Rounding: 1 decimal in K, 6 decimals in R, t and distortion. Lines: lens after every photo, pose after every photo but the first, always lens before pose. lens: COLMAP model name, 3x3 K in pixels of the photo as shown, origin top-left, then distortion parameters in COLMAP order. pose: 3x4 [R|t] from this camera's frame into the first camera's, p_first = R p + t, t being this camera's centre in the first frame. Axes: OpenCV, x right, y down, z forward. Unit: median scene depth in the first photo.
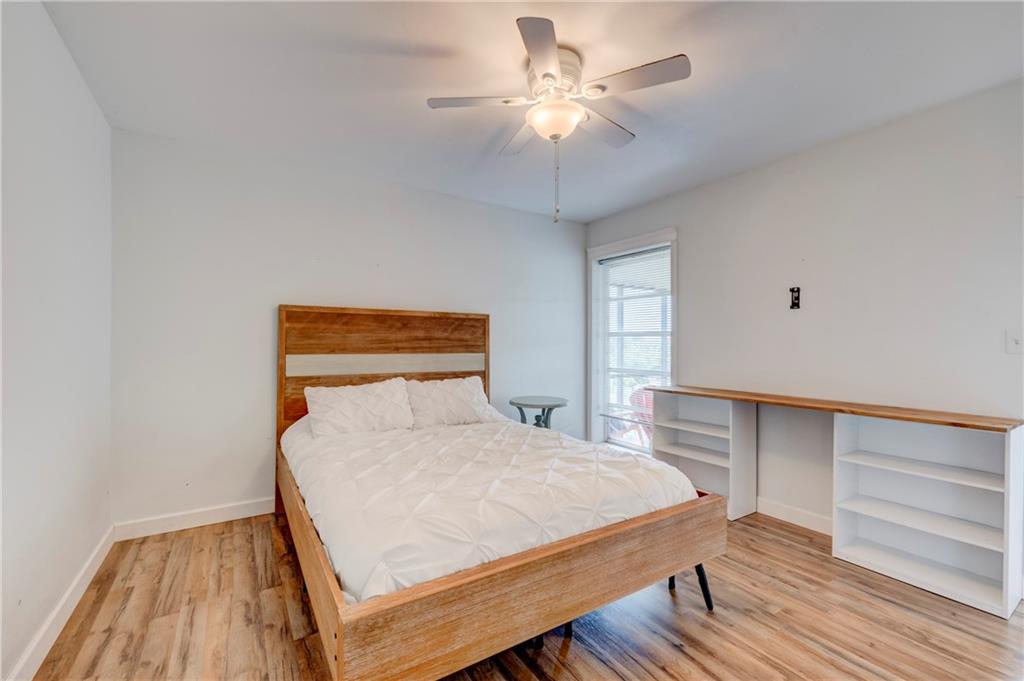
lens RADIAL K [[431.1, 0, 512.0], [0, 431.1, 340.5], [0, 0, 1]] dist [-0.000145, -0.000059]
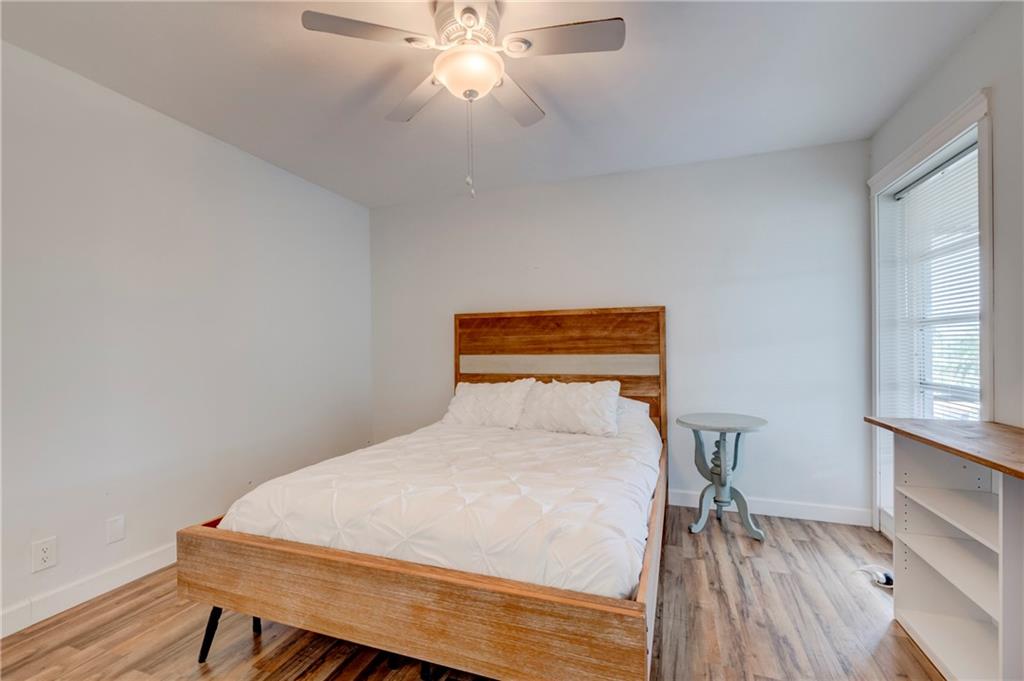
lens RADIAL K [[438.3, 0, 495.9], [0, 438.3, 347.3], [0, 0, 1]] dist [0.000313, -0.000290]
pose [[0.613675, -0.011717, -0.789472, 0.470973], [0.020109, 0.999797, 0.000793, 0.011203], [0.789303, -0.016362, 0.613786, 0.297586]]
